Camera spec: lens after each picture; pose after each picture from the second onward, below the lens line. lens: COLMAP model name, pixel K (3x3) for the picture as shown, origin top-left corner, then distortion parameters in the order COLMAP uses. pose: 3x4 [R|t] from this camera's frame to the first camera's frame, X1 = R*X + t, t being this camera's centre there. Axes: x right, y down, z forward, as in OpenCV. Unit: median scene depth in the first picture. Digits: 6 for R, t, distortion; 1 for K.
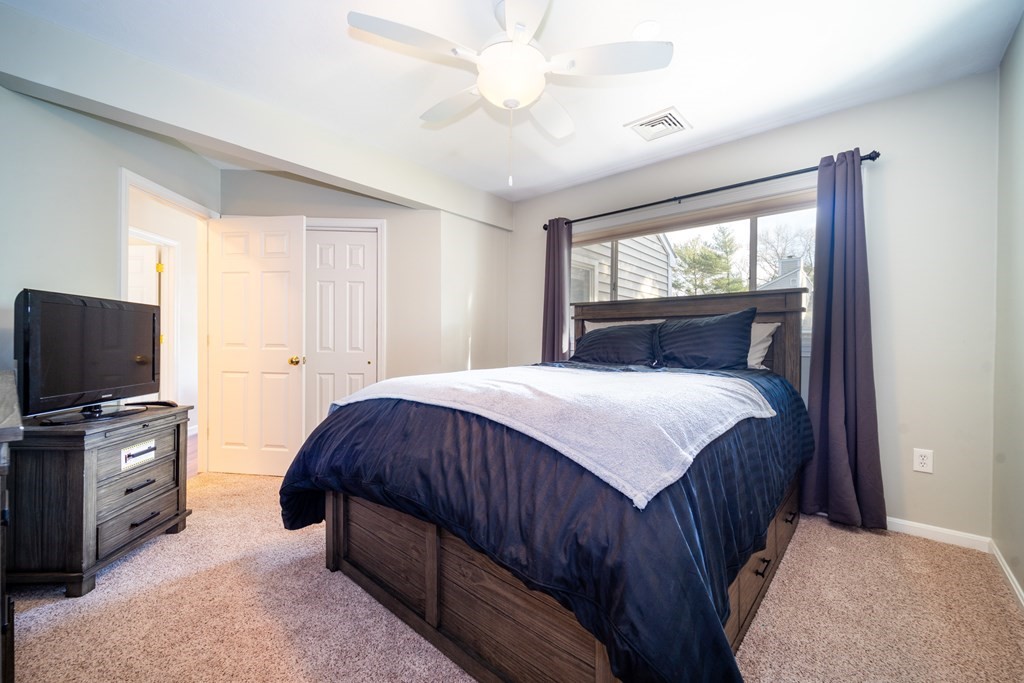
lens RADIAL K [[411.9, 0, 507.0], [0, 411.9, 335.2], [0, 0, 1]] dist [0.001231, -0.000184]
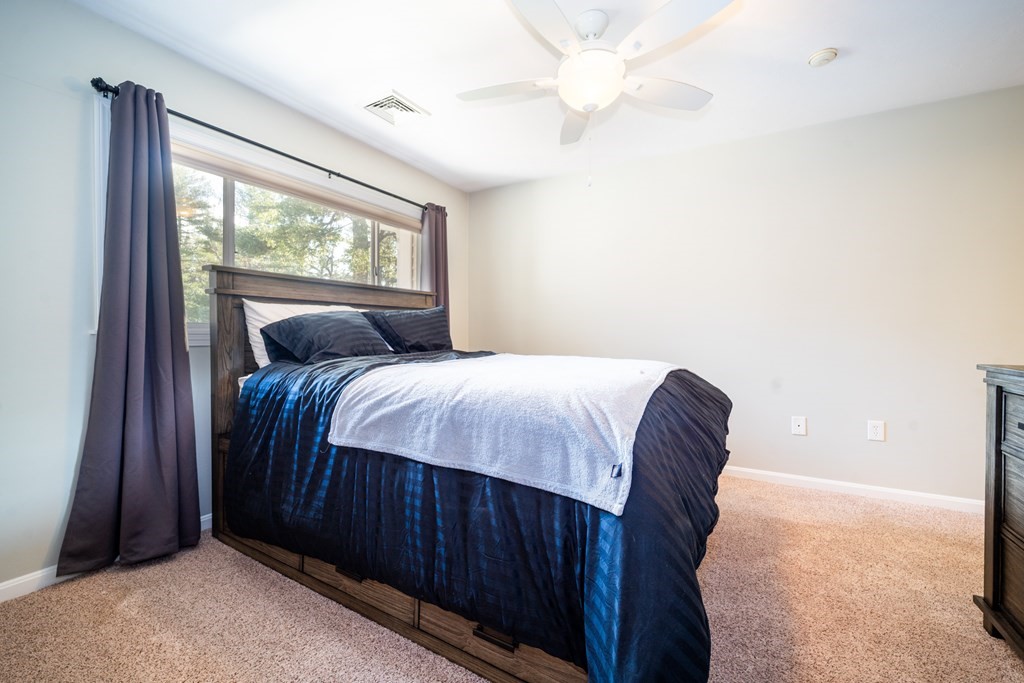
lens RADIAL K [[411.9, 0, 507.0], [0, 411.9, 335.2], [0, 0, 1]] dist [0.001231, -0.000184]
pose [[-0.164177, -0.010075, 0.986380, -0.592227], [-0.011175, 0.999903, 0.008353, 0.012672], [-0.986368, -0.009652, -0.164273, 0.833695]]
